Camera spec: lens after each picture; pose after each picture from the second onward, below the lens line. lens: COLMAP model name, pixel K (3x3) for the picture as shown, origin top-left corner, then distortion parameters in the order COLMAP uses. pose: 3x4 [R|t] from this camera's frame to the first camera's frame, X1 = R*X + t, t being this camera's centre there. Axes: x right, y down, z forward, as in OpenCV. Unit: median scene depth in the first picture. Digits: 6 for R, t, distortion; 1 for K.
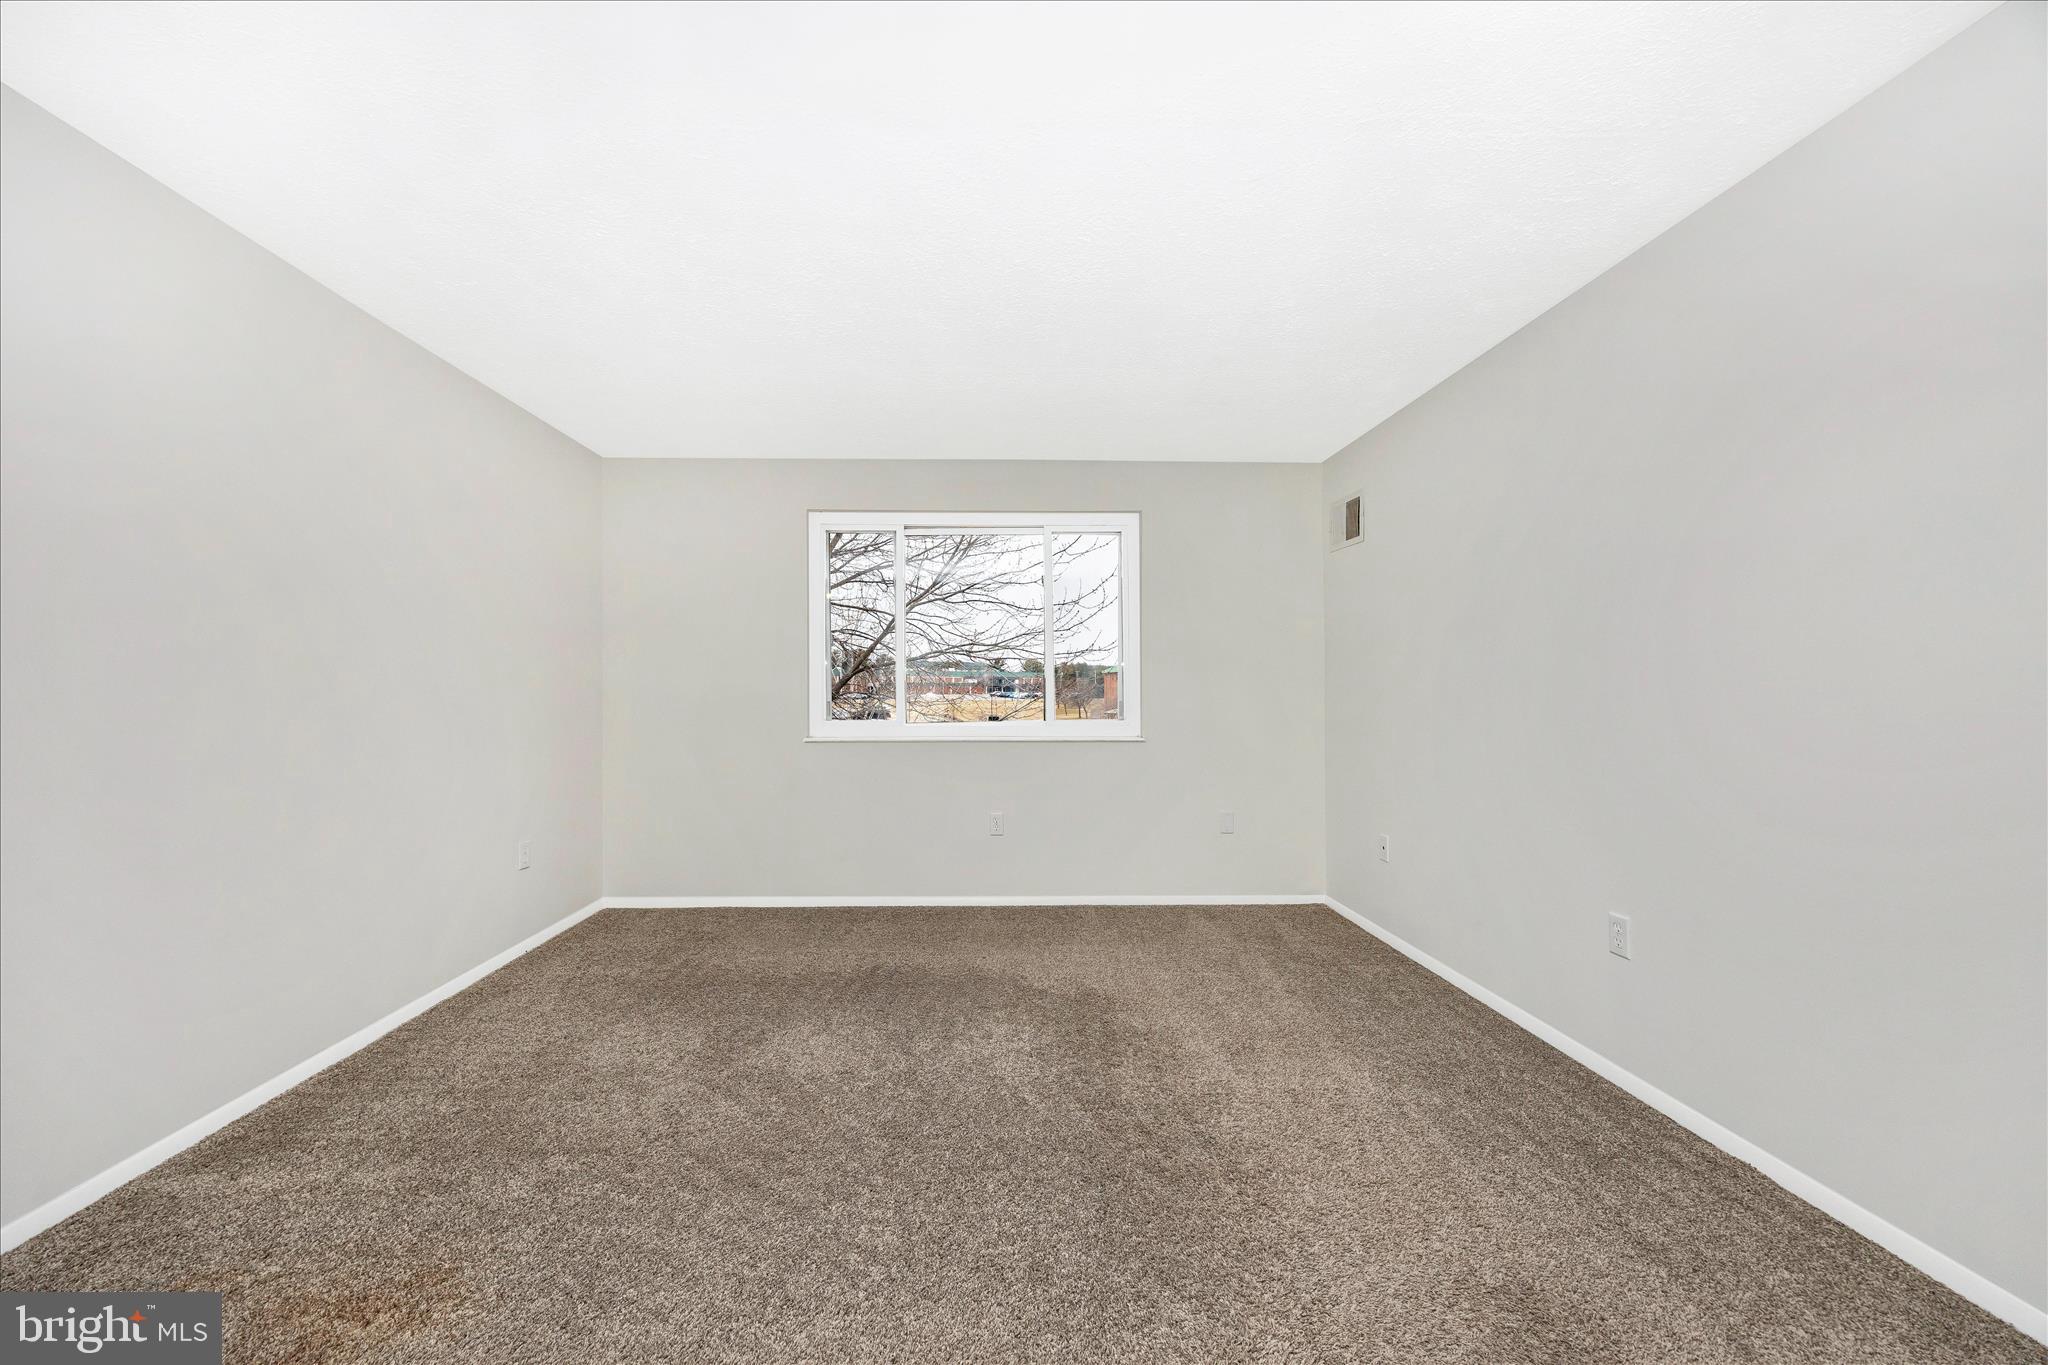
lens RADIAL K [[790.5, 0, 1033.2], [0, 790.5, 687.5], [0, 0, 1]] dist [0.000444, -0.000276]
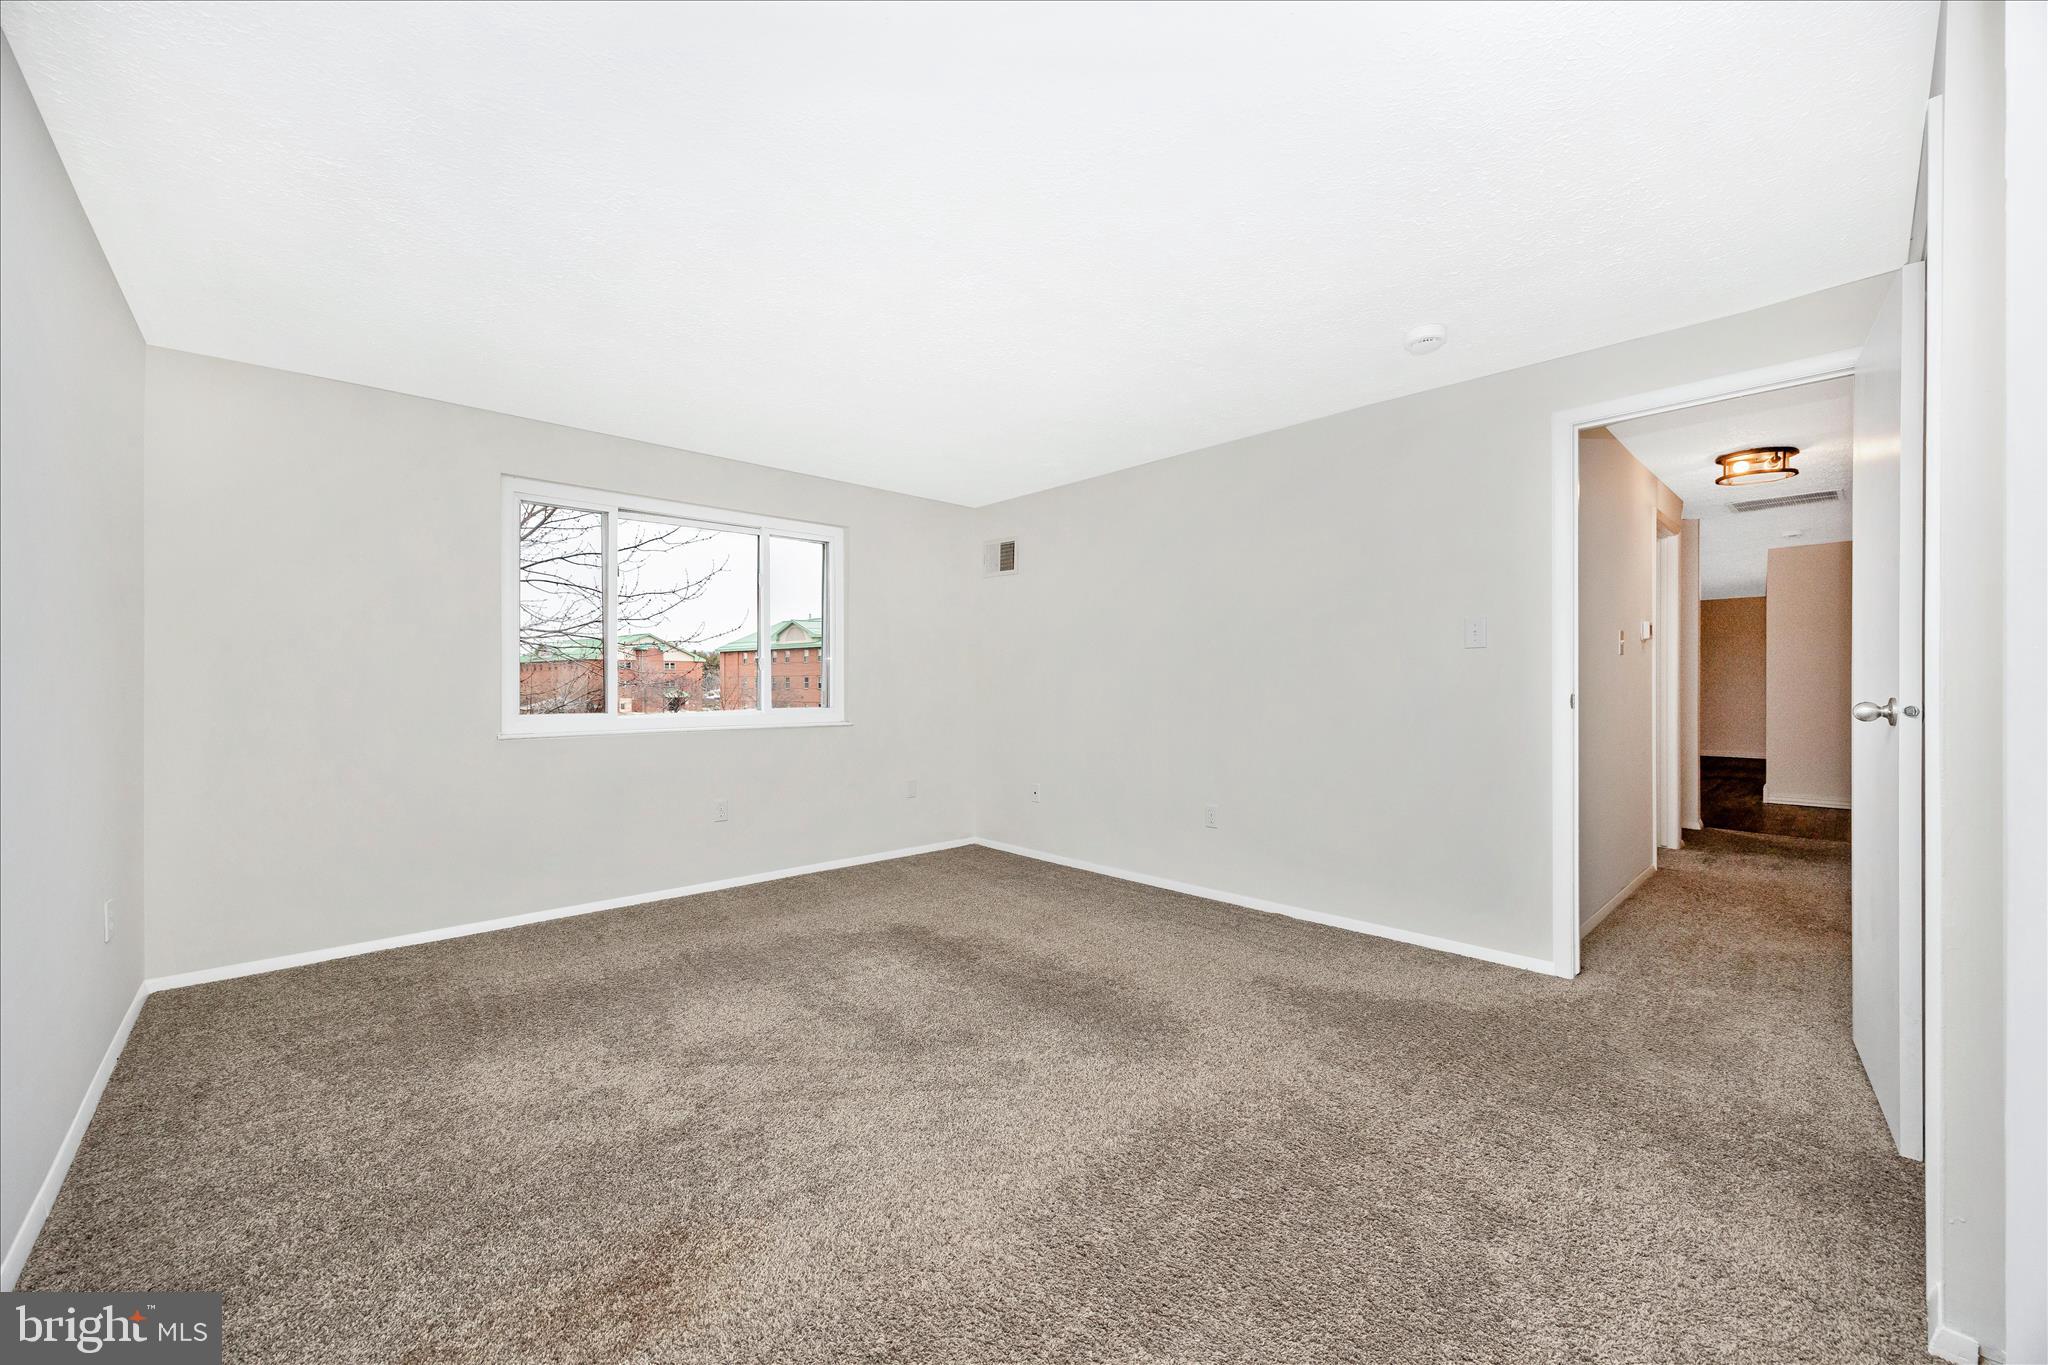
lens RADIAL K [[784.1, 0, 1026.1], [0, 784.1, 705.0], [0, 0, 1]] dist [-0.000884, -0.000529]
pose [[0.745283, -0.018545, 0.666491, -0.538821], [-0.003550, 0.999489, 0.031781, -0.000411], [-0.666739, -0.026052, 0.744836, -0.037133]]
